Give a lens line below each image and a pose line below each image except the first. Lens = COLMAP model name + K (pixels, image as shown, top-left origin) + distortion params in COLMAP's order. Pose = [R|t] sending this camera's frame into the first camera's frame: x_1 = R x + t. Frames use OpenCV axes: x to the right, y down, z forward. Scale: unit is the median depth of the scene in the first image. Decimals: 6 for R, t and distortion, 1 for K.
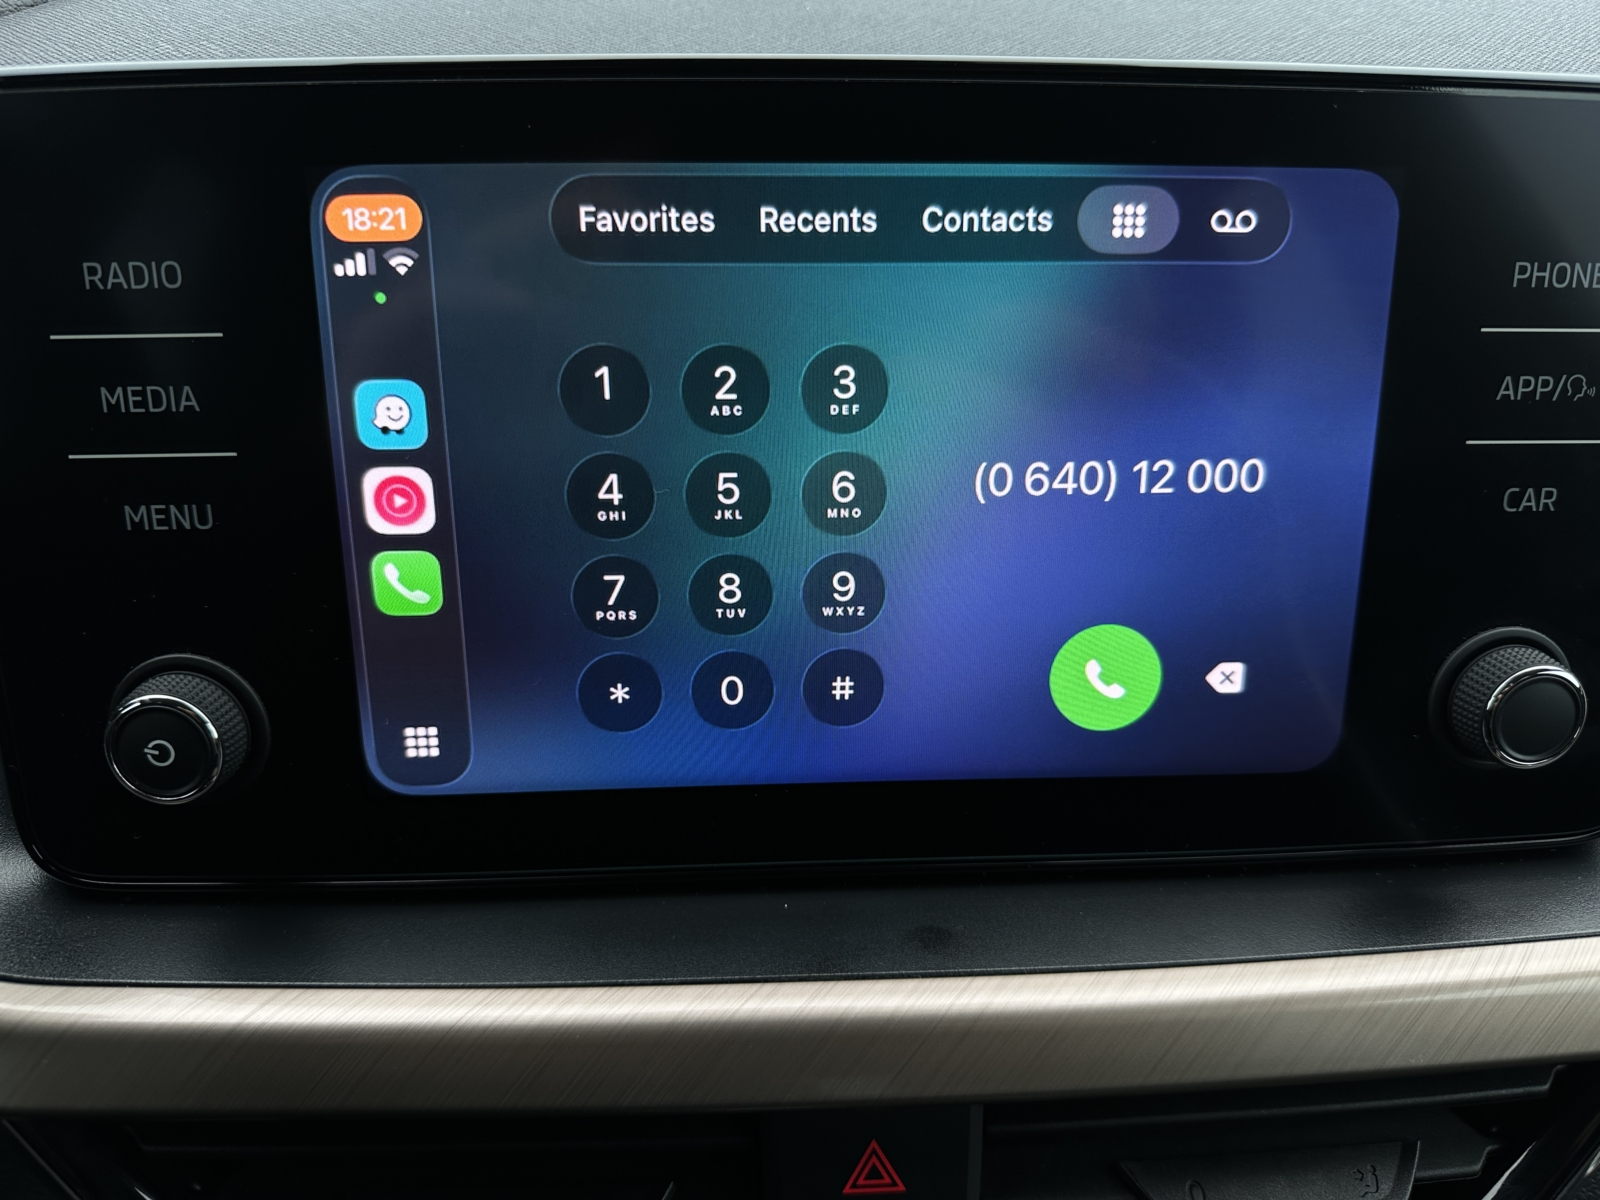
lens RADIAL K [[1118.4, 0, 804.5], [0, 1118.4, 607.7], [0, 0, 1]] dist [-0.068667, 0.014631]
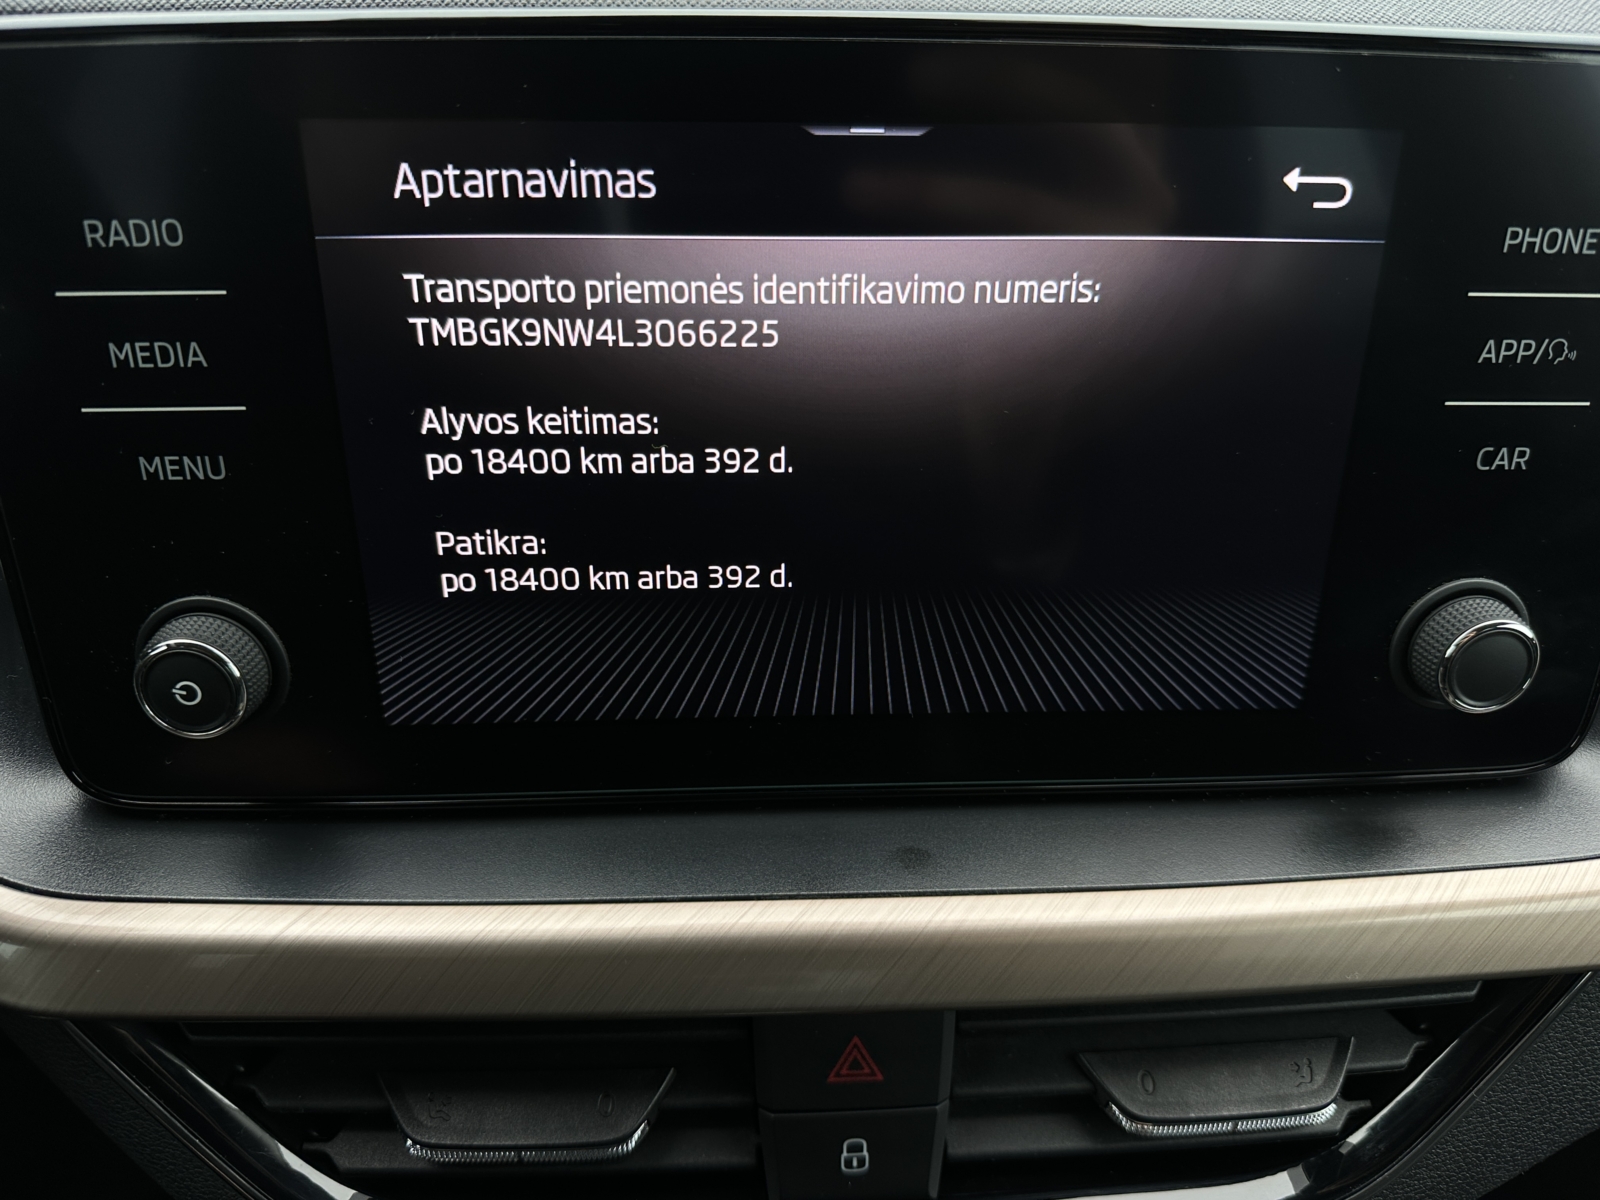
lens RADIAL K [[1118.4, 0, 801.4], [0, 1118.4, 588.3], [0, 0, 1]] dist [-0.068667, 0.014631]
pose [[0.999945, 0.010166, 0.002376, 0.001605], [-0.010391, 0.991268, 0.131451, -0.109245], [-0.001019, -0.131468, 0.991320, -0.038961]]
